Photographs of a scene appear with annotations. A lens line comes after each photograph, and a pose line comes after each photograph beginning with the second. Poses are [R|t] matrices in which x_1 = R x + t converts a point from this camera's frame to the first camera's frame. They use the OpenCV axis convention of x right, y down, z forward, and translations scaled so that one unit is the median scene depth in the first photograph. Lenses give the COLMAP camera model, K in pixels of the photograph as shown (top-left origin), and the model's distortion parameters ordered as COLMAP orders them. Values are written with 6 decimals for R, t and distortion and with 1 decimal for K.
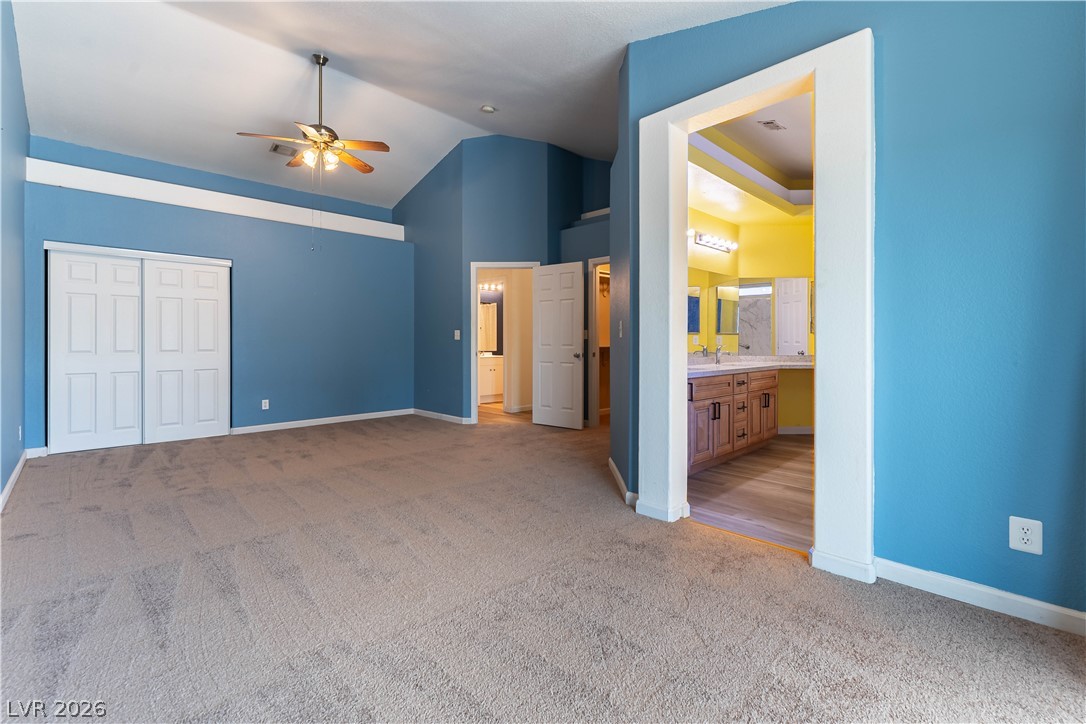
lens RADIAL K [[471.4, 0, 545.8], [0, 471.4, 340.7], [0, 0, 1]] dist [-0.000493, -0.000619]
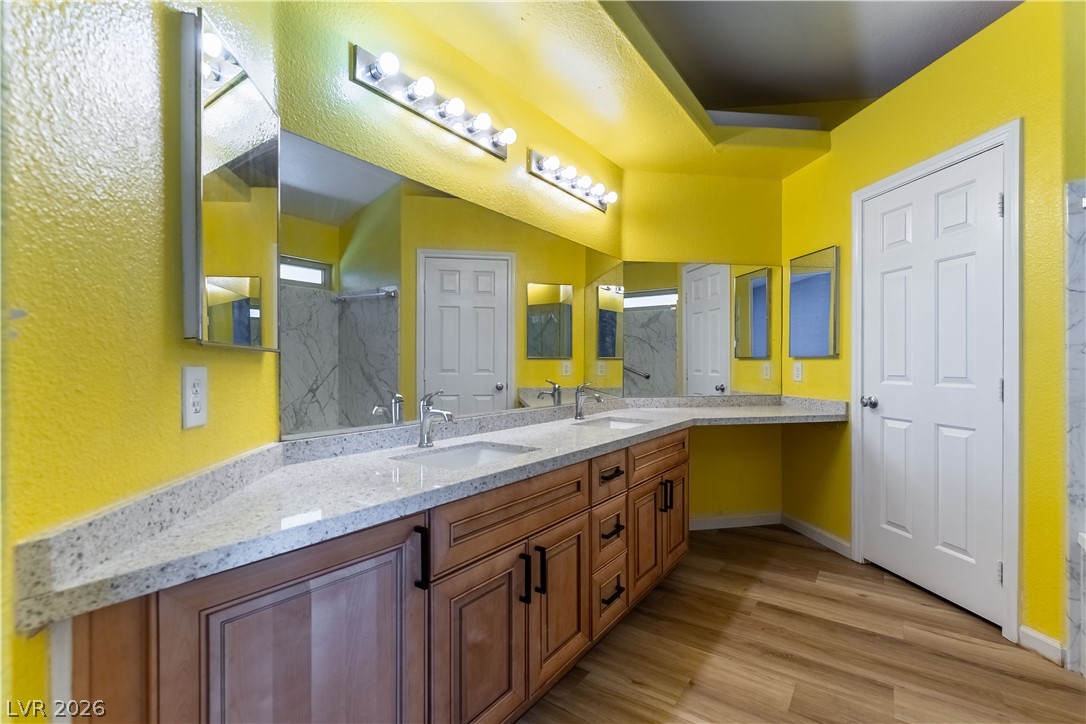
lens RADIAL K [[471.4, 0, 543.9], [0, 471.4, 364.1], [0, 0, 1]] dist [-0.000493, -0.000619]
pose [[0.985717, -0.002023, 0.168396, 0.247939], [0.001830, 0.999997, 0.001303, -0.010869], [-0.168398, -0.000976, 0.985719, 0.515676]]
